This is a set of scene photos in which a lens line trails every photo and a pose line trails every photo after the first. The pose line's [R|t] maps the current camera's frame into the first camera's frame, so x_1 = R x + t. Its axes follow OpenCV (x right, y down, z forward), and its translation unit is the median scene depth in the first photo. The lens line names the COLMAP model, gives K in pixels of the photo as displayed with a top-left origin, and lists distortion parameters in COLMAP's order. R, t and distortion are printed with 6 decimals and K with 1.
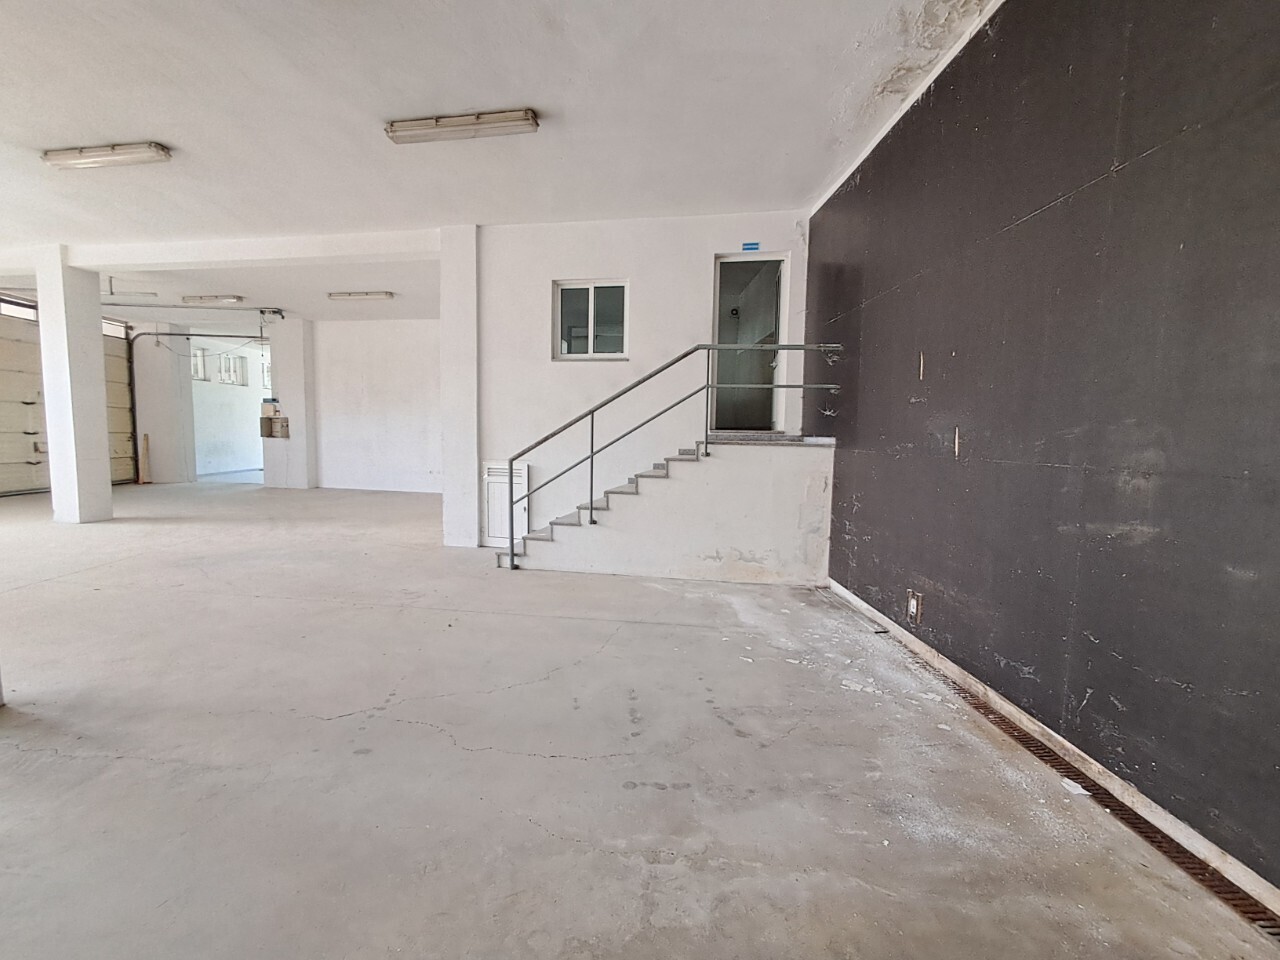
lens RADIAL K [[588.8, 0, 641.4], [0, 588.8, 477.8], [0, 0, 1]] dist [0.003787, 0.001422]
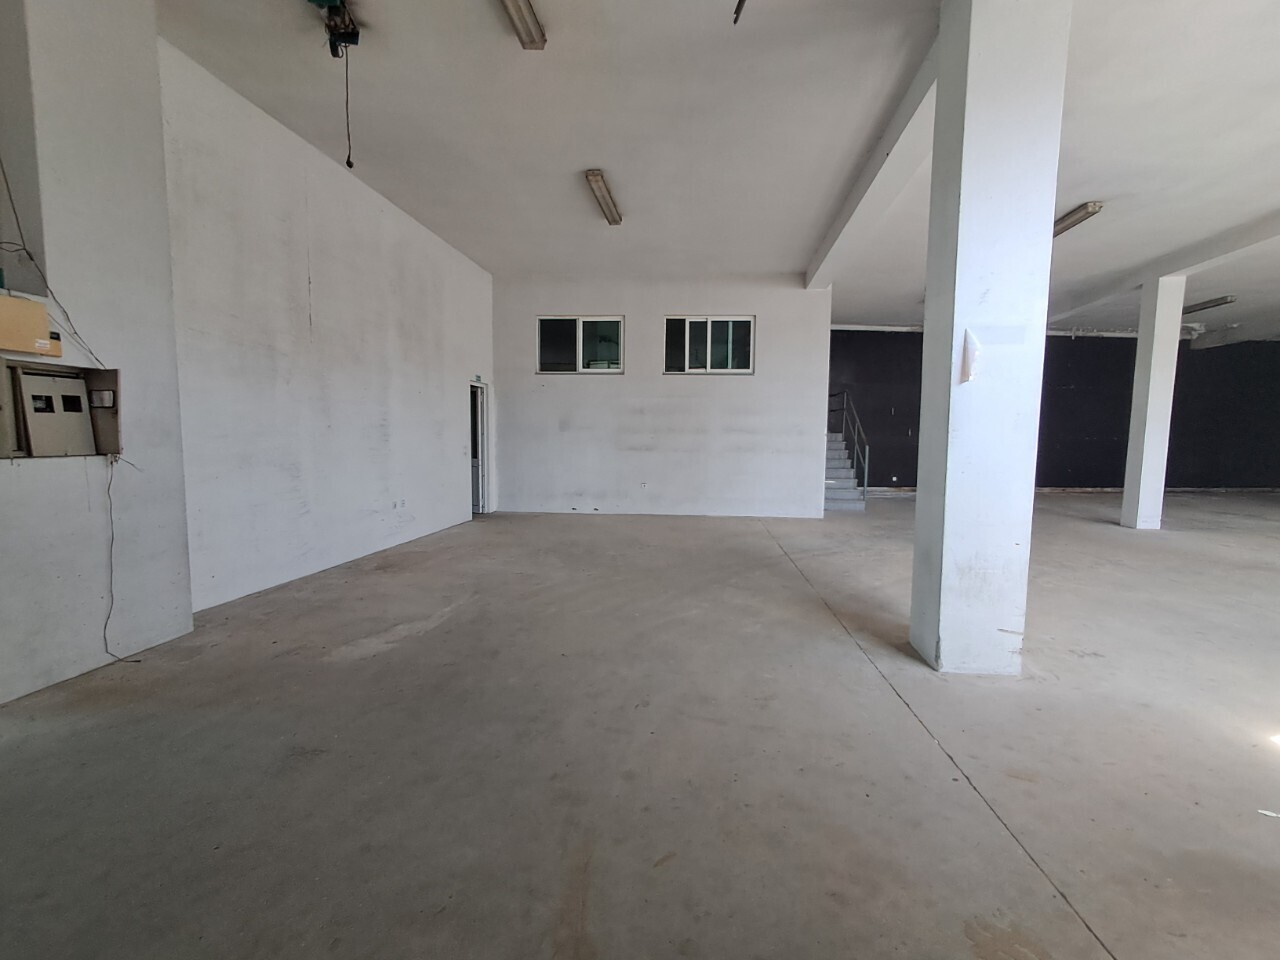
lens RADIAL K [[581.1, 0, 636.7], [0, 581.1, 484.1], [0, 0, 1]] dist [0.003063, 0.000691]
pose [[-0.067238, -0.110715, 0.991575, -1.615942], [0.060763, 0.991525, 0.114830, -0.133727], [-0.995885, 0.067972, -0.059941, 1.519475]]
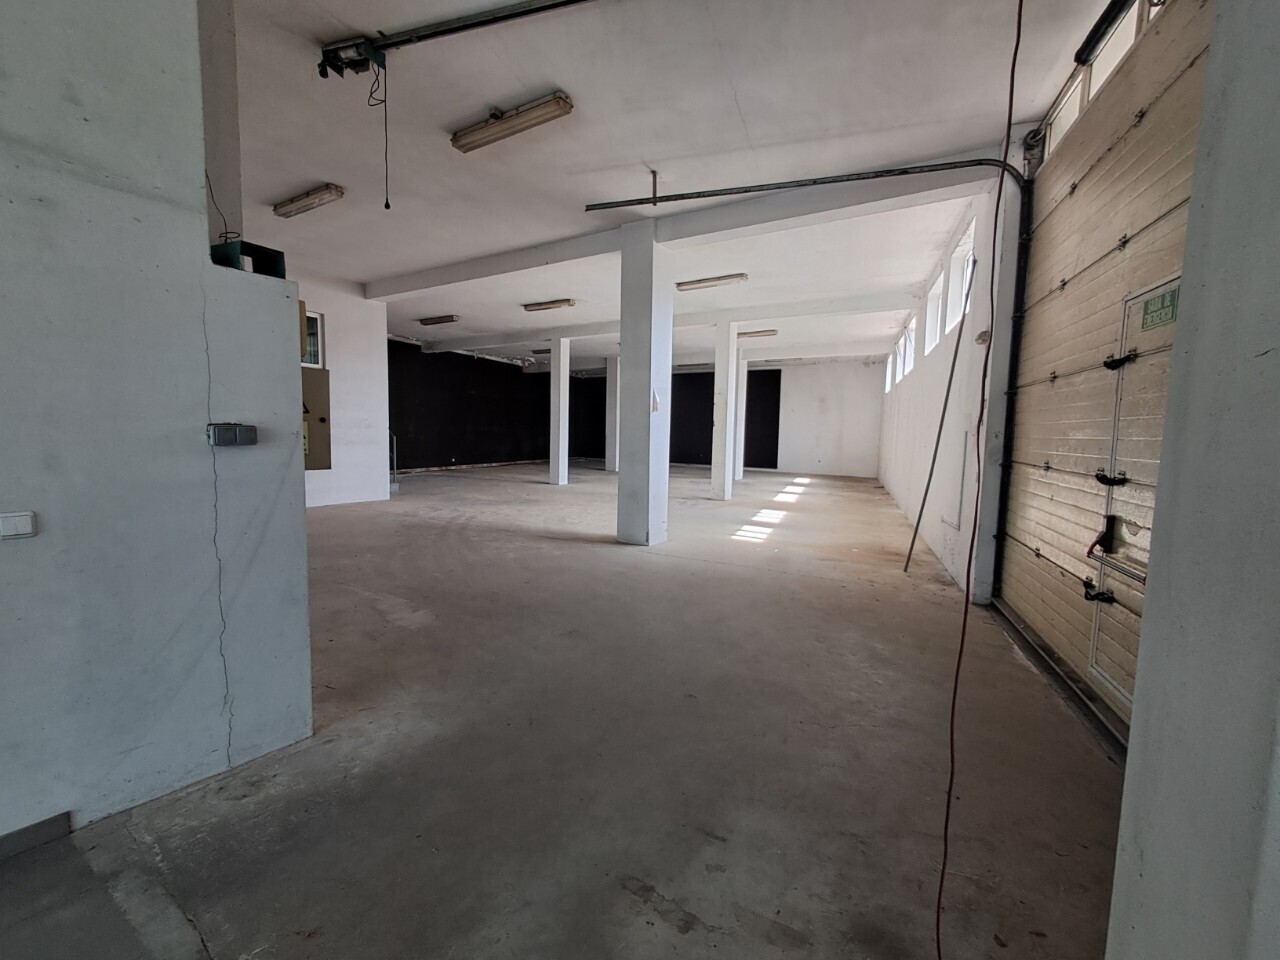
lens RADIAL K [[581.1, 0, 636.7], [0, 581.1, 484.1], [0, 0, 1]] dist [0.003063, 0.000691]
pose [[-0.914936, -0.081715, 0.395241, -1.564452], [-0.015760, 0.985776, 0.167324, -0.179902], [-0.403292, 0.146862, -0.903209, 2.054078]]
